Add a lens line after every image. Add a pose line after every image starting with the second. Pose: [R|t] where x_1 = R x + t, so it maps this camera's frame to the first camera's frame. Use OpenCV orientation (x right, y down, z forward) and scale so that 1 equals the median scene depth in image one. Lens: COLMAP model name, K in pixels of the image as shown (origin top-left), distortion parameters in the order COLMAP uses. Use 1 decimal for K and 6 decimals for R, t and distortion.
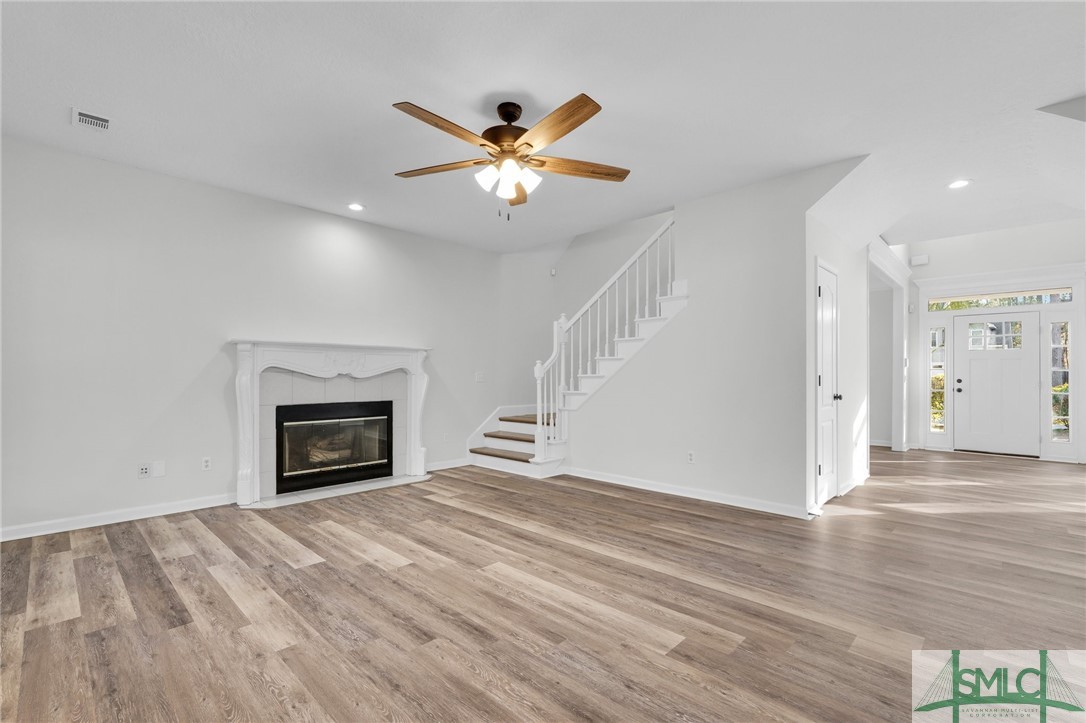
lens RADIAL K [[481.1, 0, 544.4], [0, 481.1, 375.3], [0, 0, 1]] dist [-0.014698, 0.005860]
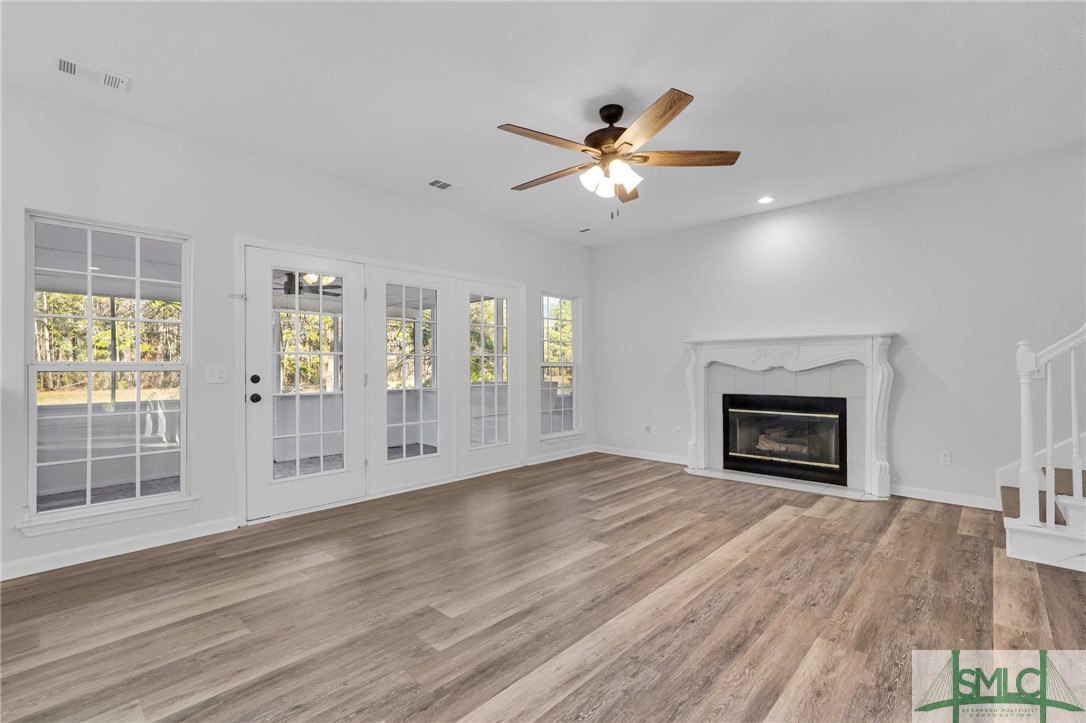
lens RADIAL K [[481.1, 0, 545.3], [0, 481.1, 366.7], [0, 0, 1]] dist [-0.014698, 0.005860]
pose [[0.014482, -0.003635, -0.999889, 0.841517], [0.002971, 0.999989, -0.003592, -0.000787], [0.999891, -0.002919, 0.014493, 0.740628]]
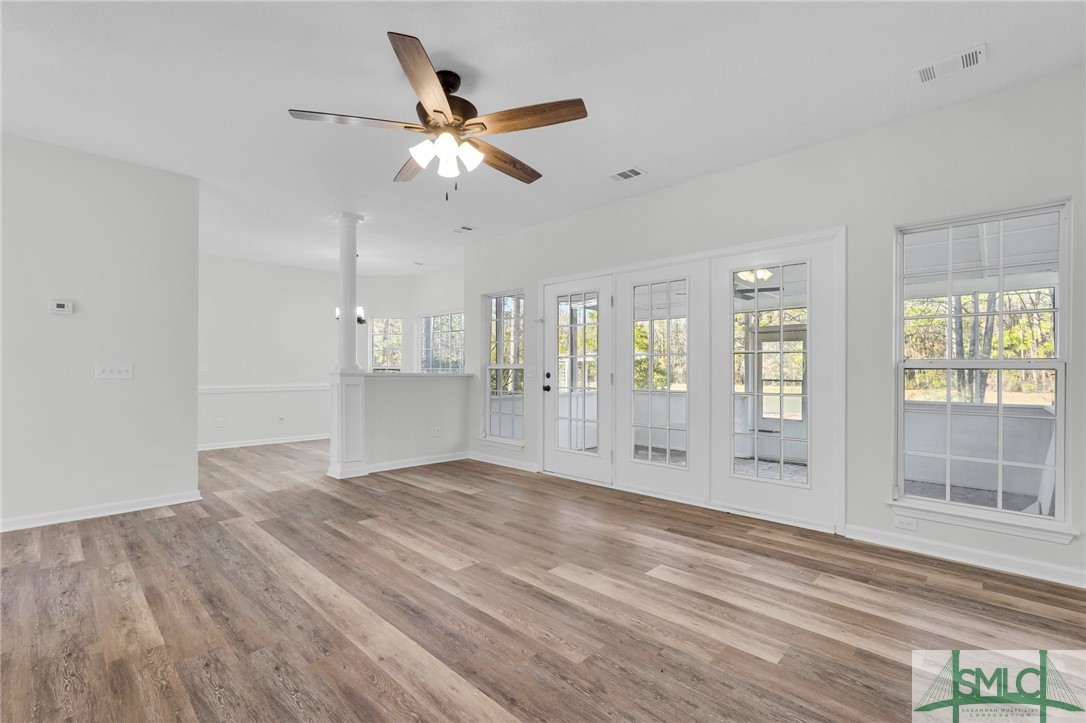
lens RADIAL K [[481.1, 0, 548.1], [0, 481.1, 368.0], [0, 0, 1]] dist [-0.014698, 0.005860]
pose [[-0.999963, -0.005119, -0.006947, -0.232426], [-0.005110, 0.999986, -0.001355, -0.002678], [0.006954, -0.001319, -0.999975, 1.691522]]
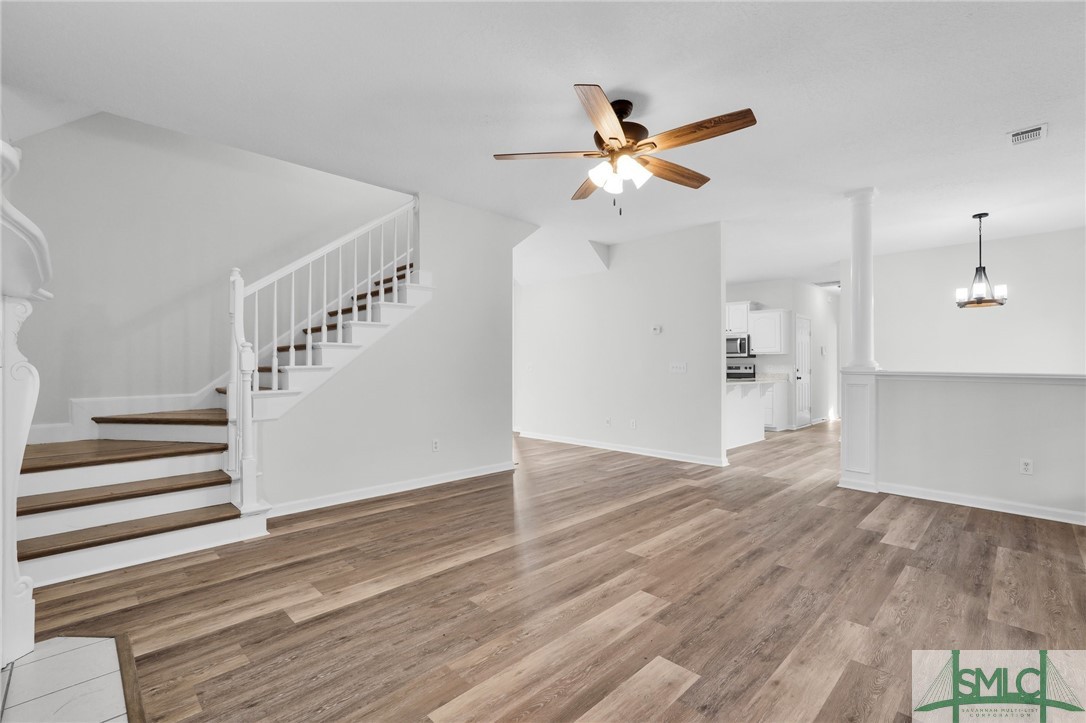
lens RADIAL K [[481.1, 0, 541.0], [0, 481.1, 363.9], [0, 0, 1]] dist [-0.014698, 0.005860]
pose [[0.028275, 0.001265, 0.999599, -0.974351], [0.001111, 0.999999, -0.001297, -0.003552], [-0.999600, 0.001147, 0.028273, 1.006552]]
